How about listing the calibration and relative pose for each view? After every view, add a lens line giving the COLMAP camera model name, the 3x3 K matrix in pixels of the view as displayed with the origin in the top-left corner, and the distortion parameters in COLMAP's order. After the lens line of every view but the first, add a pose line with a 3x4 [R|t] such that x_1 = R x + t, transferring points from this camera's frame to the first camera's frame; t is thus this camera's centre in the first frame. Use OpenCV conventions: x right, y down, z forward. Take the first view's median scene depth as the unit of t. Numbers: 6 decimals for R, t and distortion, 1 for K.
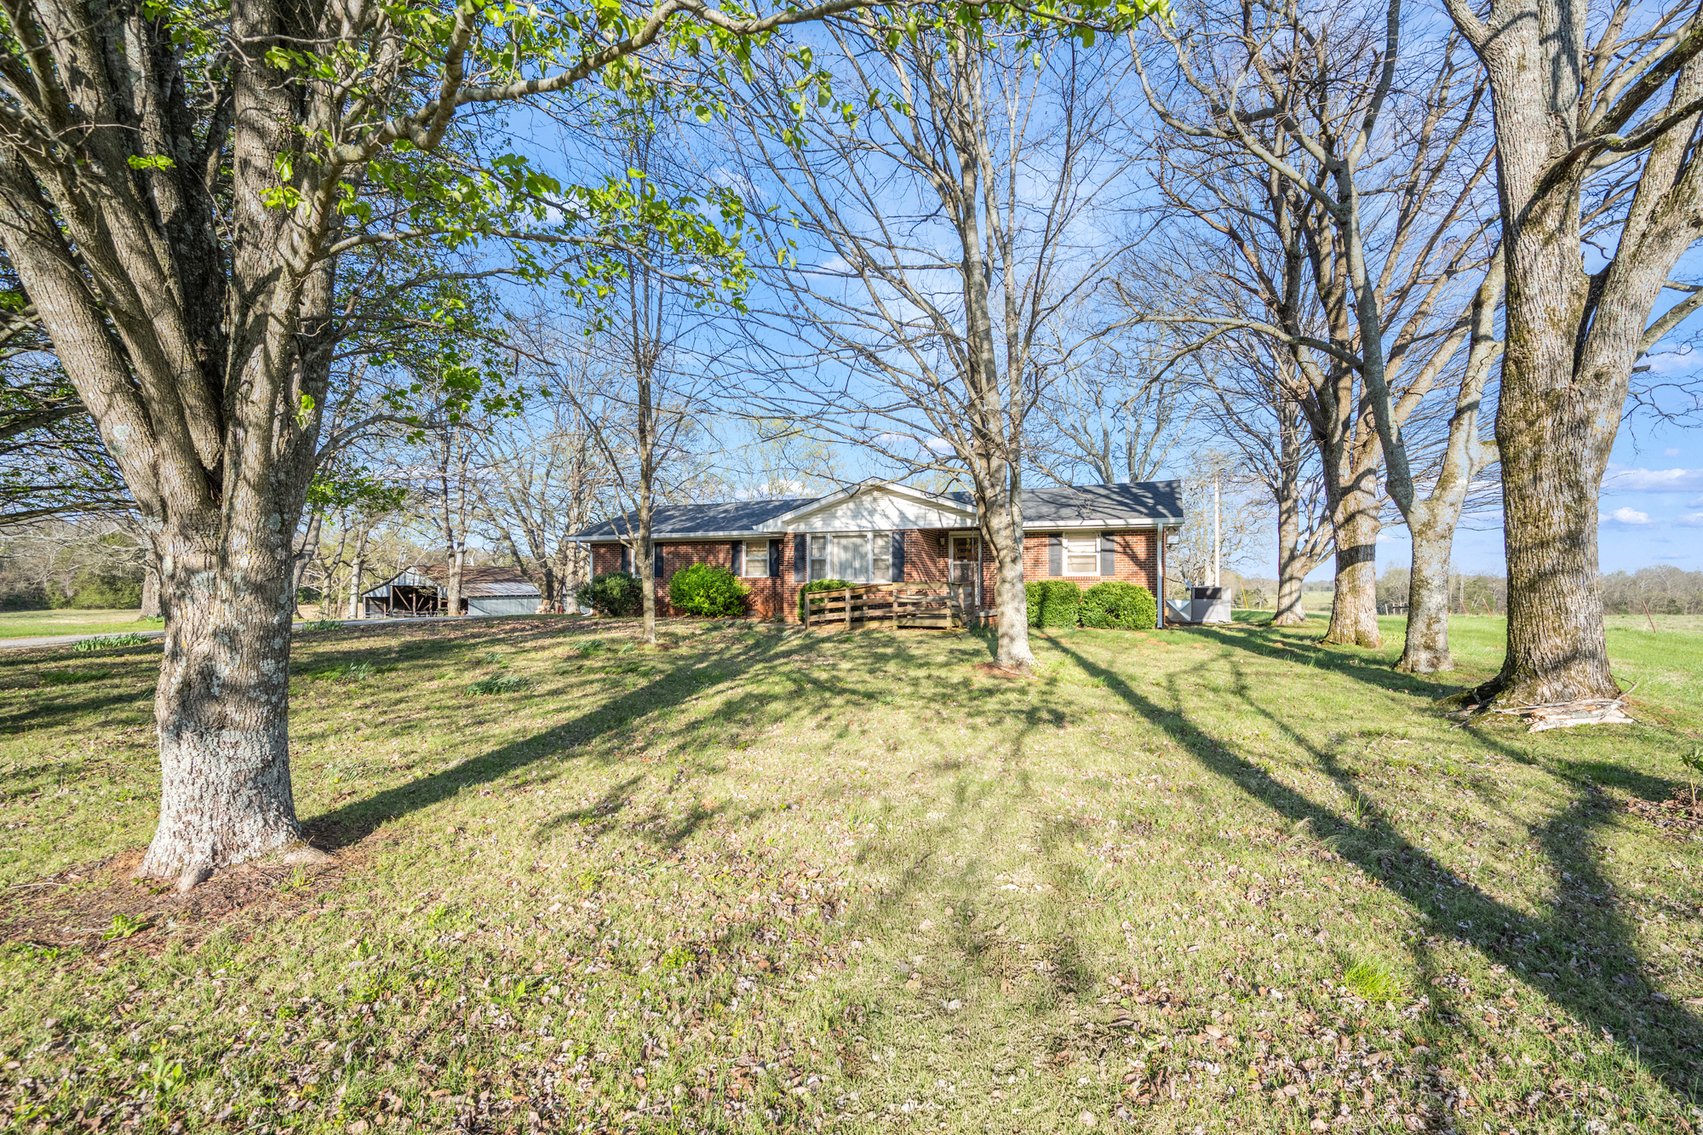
lens RADIAL K [[781.7, 0, 850.9], [0, 781.7, 571.8], [0, 0, 1]] dist [-0.001354, -0.000013]
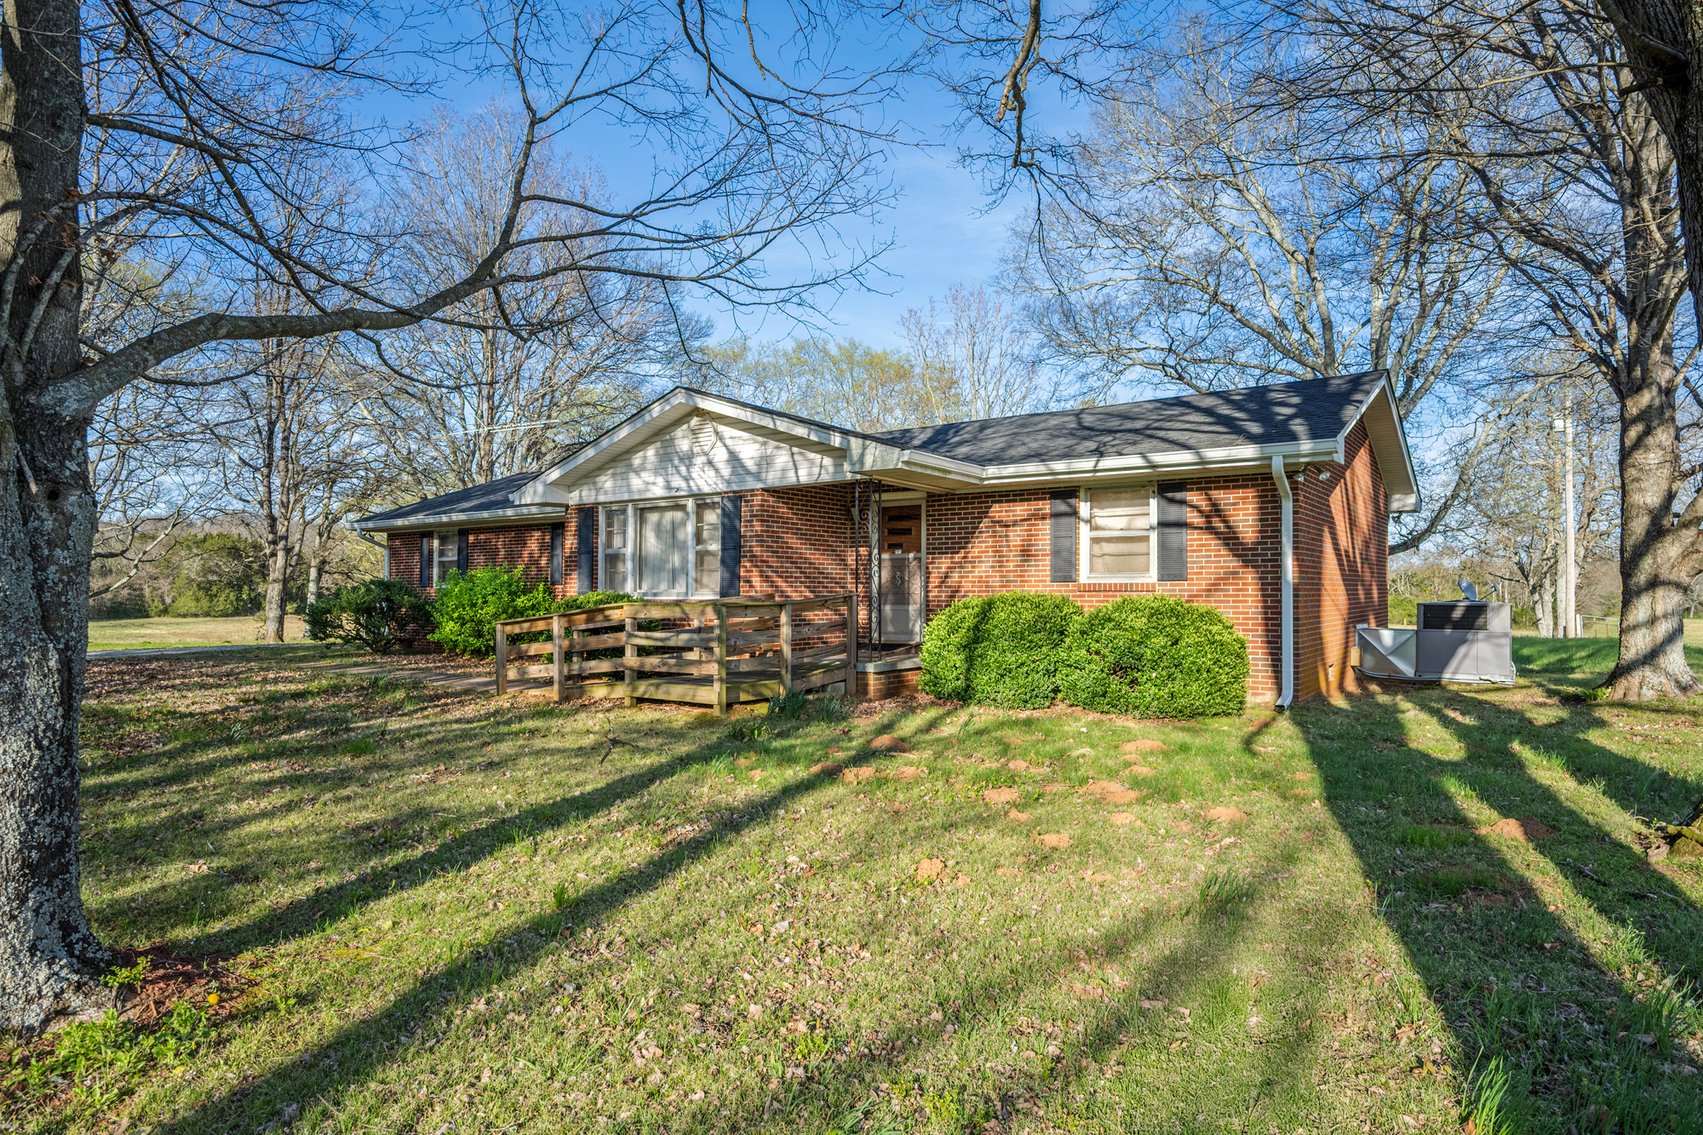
lens RADIAL K [[976.4, 0, 854.9], [0, 976.4, 571.0], [0, 0, 1]] dist [0.006284, 0.000237]
pose [[0.972679, -0.009908, -0.231942, 0.279156], [0.010810, 0.999938, 0.002619, -0.004031], [0.231902, -0.005055, 0.972726, 0.412073]]
